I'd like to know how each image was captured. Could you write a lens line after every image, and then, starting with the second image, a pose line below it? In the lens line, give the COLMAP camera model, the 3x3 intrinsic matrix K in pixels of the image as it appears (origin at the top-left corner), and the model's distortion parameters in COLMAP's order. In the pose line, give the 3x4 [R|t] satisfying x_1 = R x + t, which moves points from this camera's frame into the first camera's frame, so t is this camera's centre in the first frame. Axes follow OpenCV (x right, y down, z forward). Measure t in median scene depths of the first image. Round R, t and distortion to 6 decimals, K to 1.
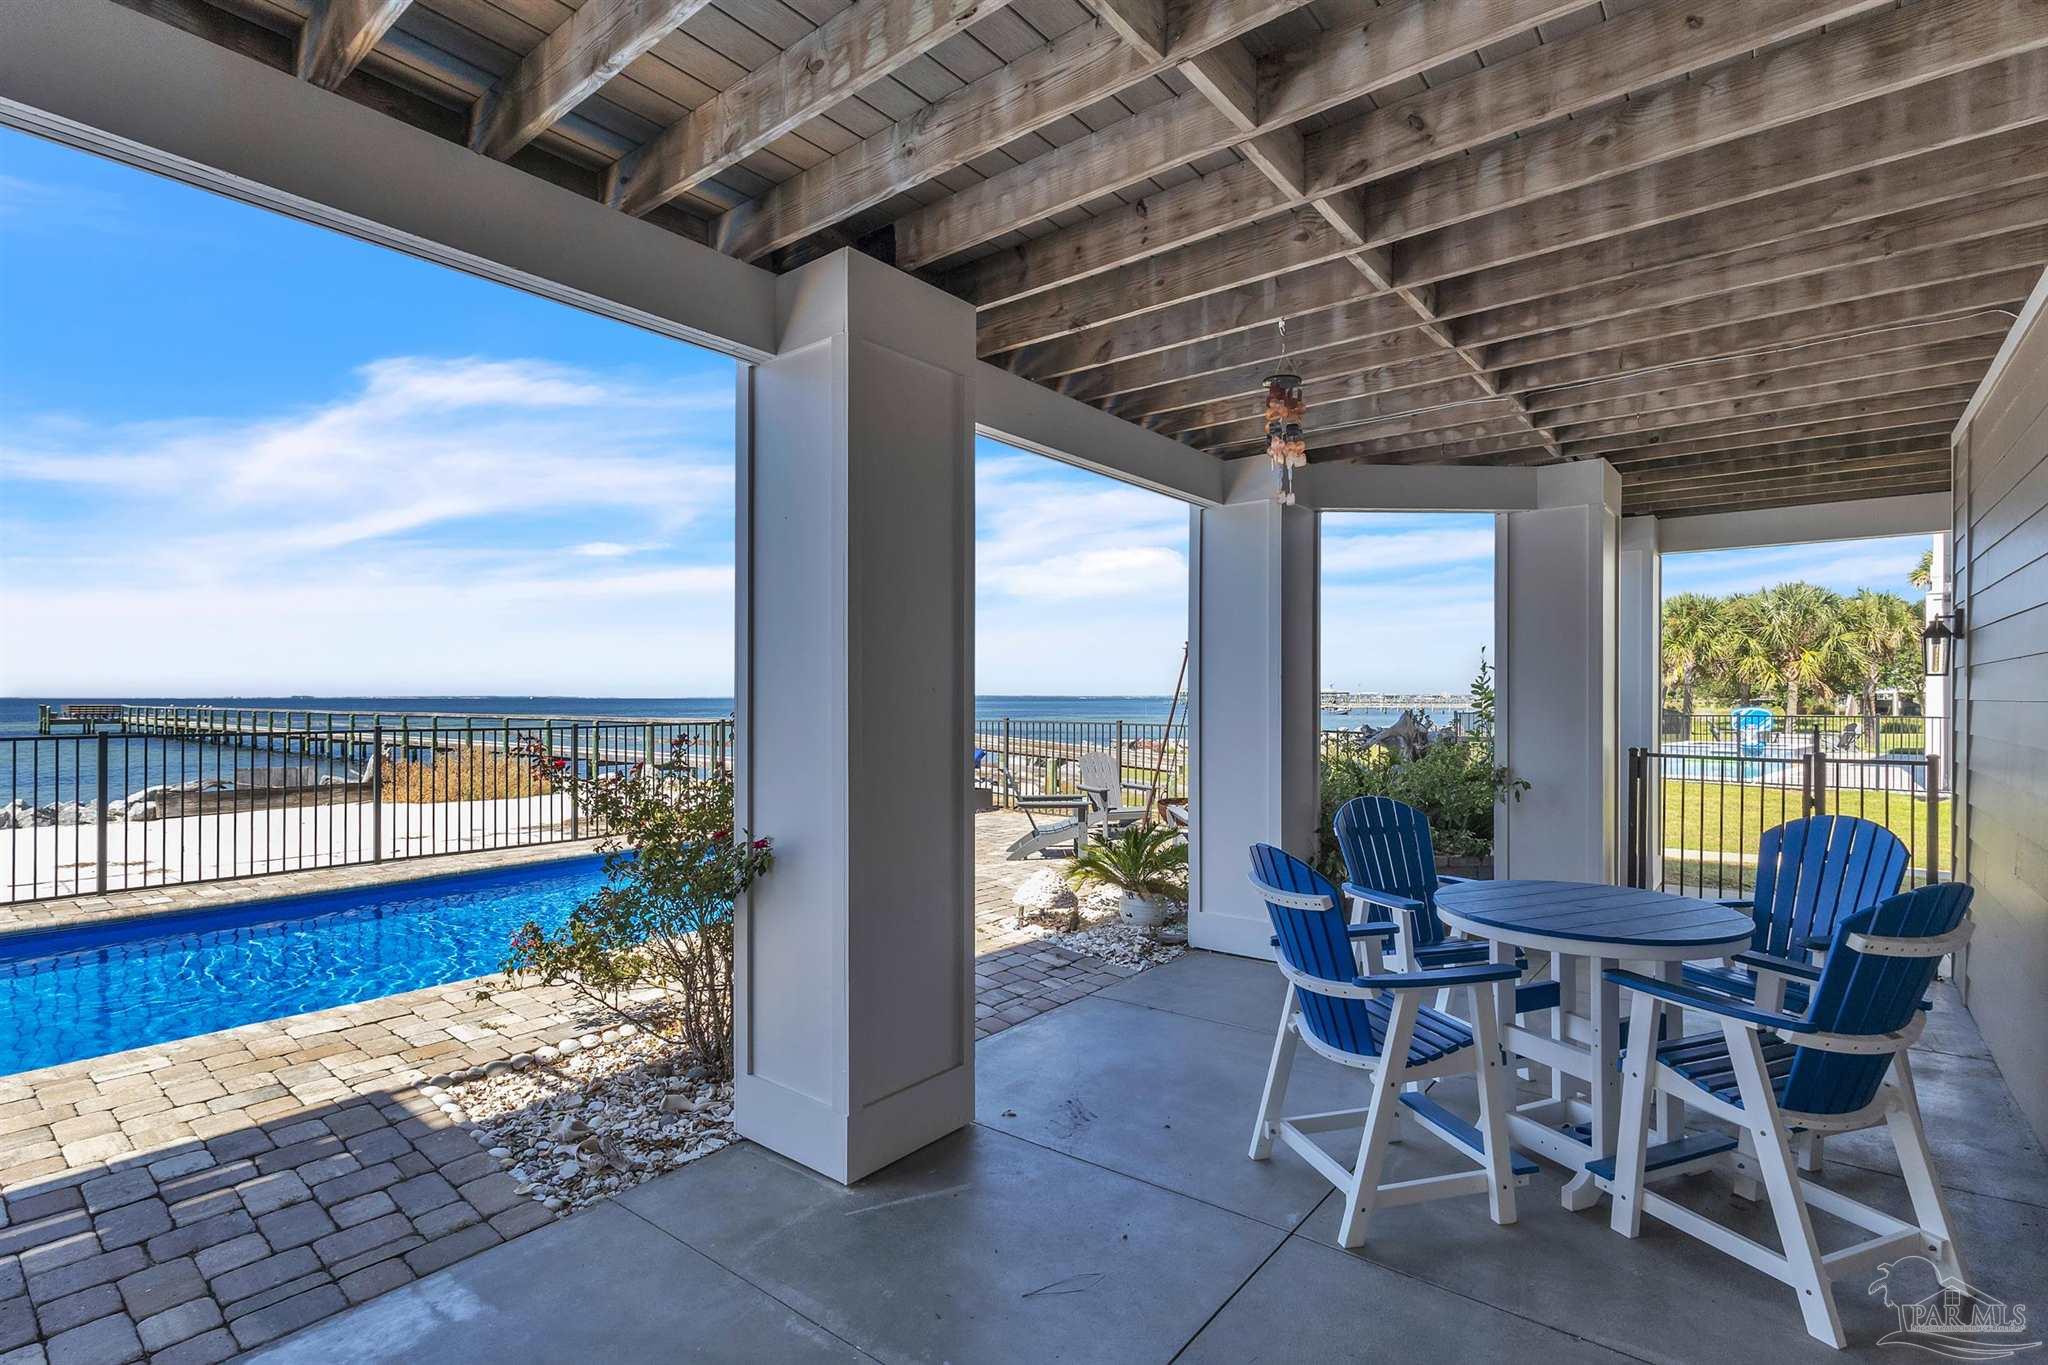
lens RADIAL K [[956.9, 0, 1023.7], [0, 956.9, 701.6], [0, 0, 1]] dist [0.002606, -0.000414]
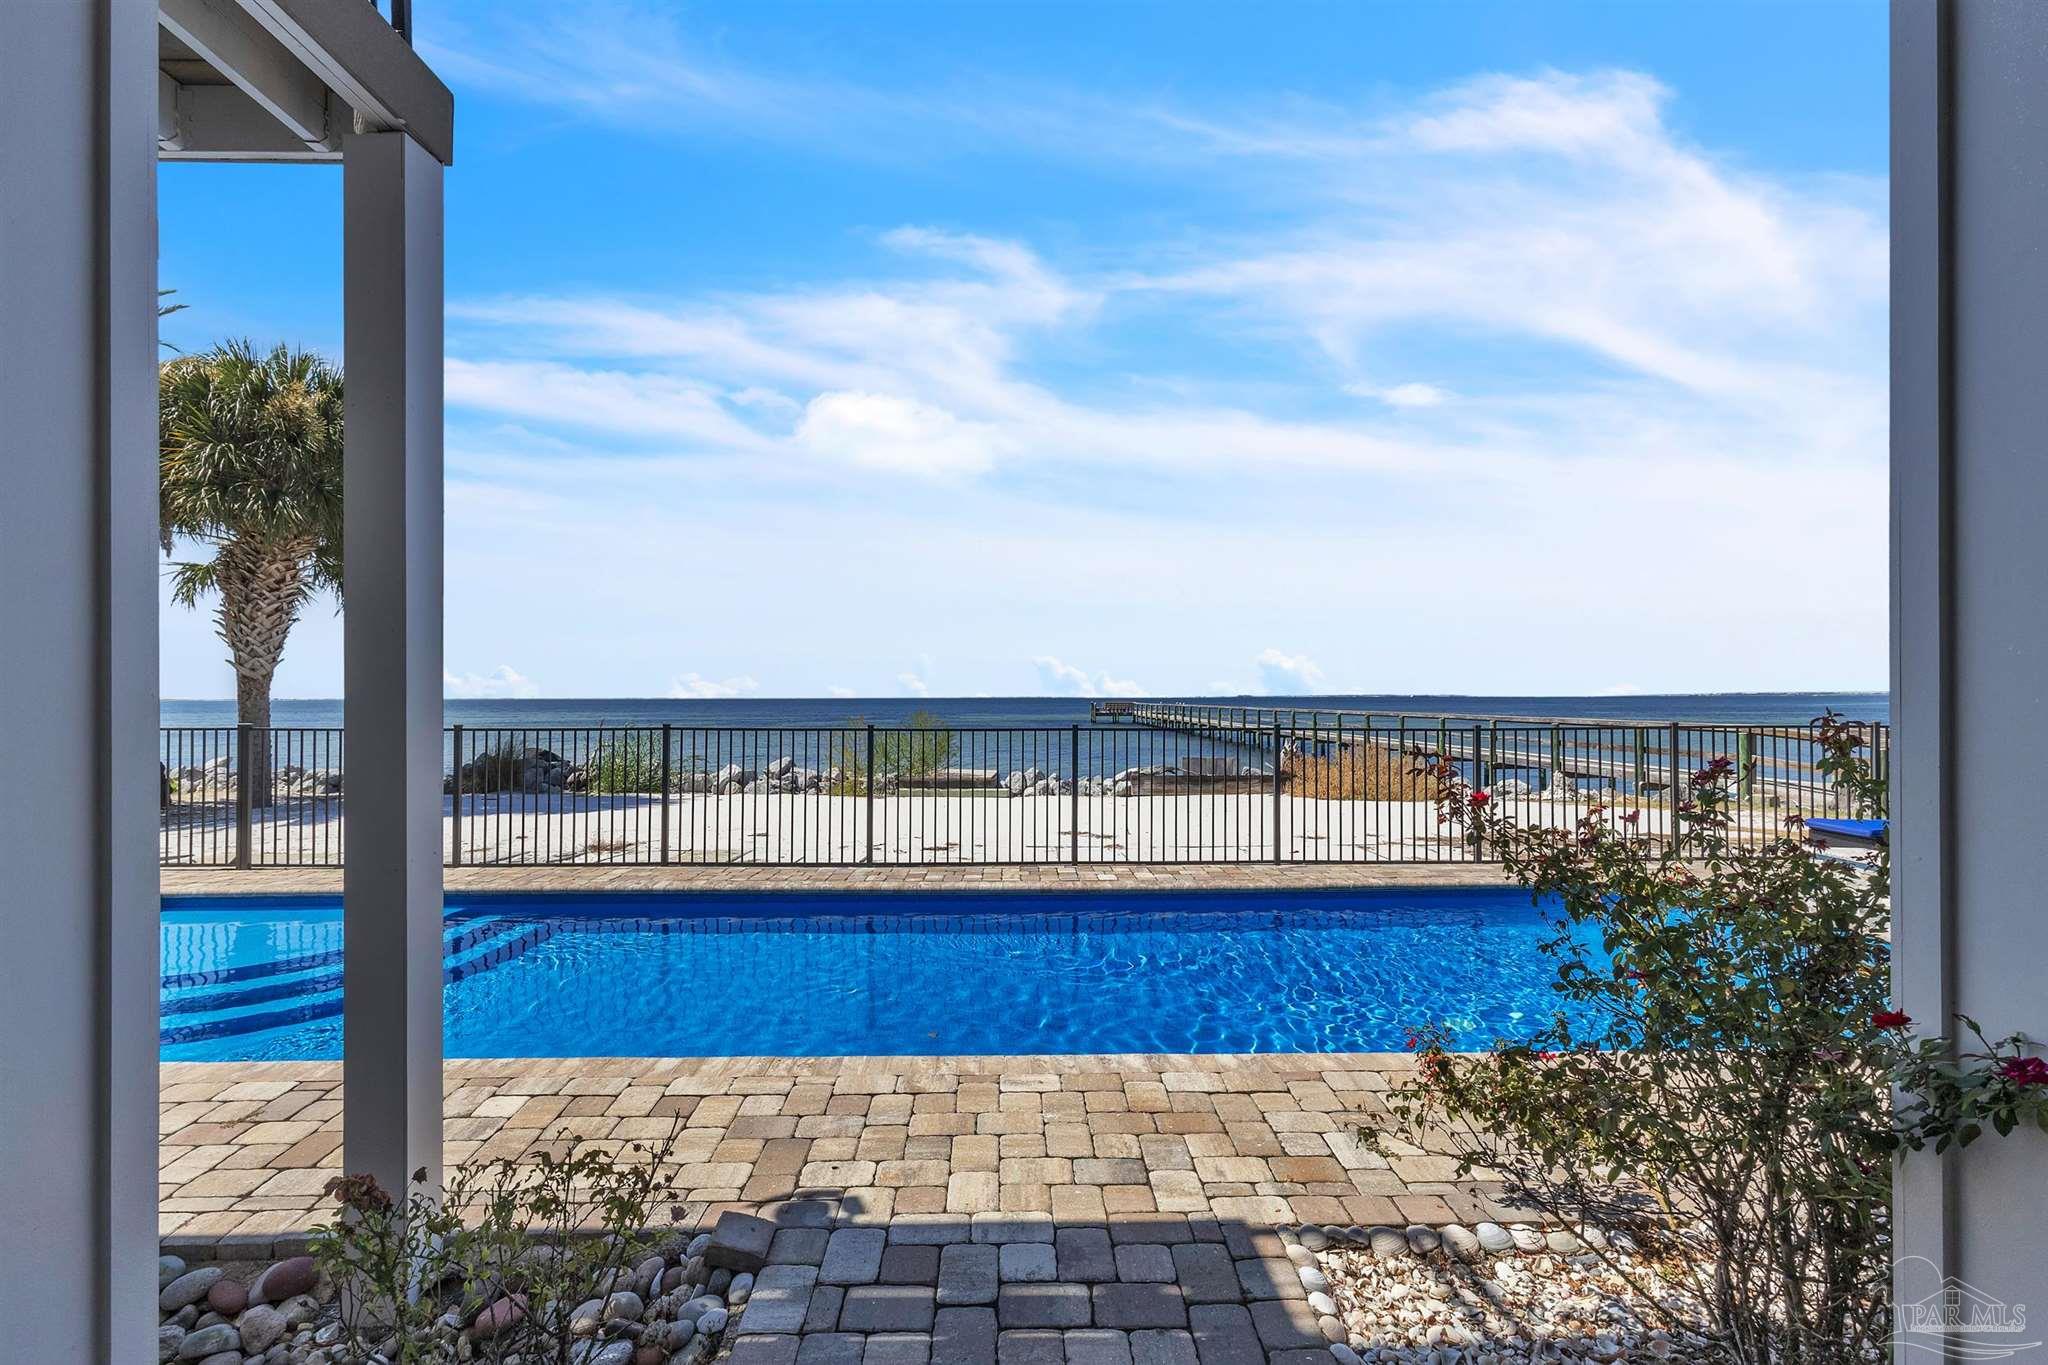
lens RADIAL K [[946.3, 0, 1019.2], [0, 946.3, 699.8], [0, 0, 1]] dist [0.004090, 0.000942]
pose [[0.637389, -0.001700, -0.770541, -0.180390], [0.002091, 0.999998, -0.000477, 0.000563], [0.770540, -0.001307, 0.637391, 0.338934]]
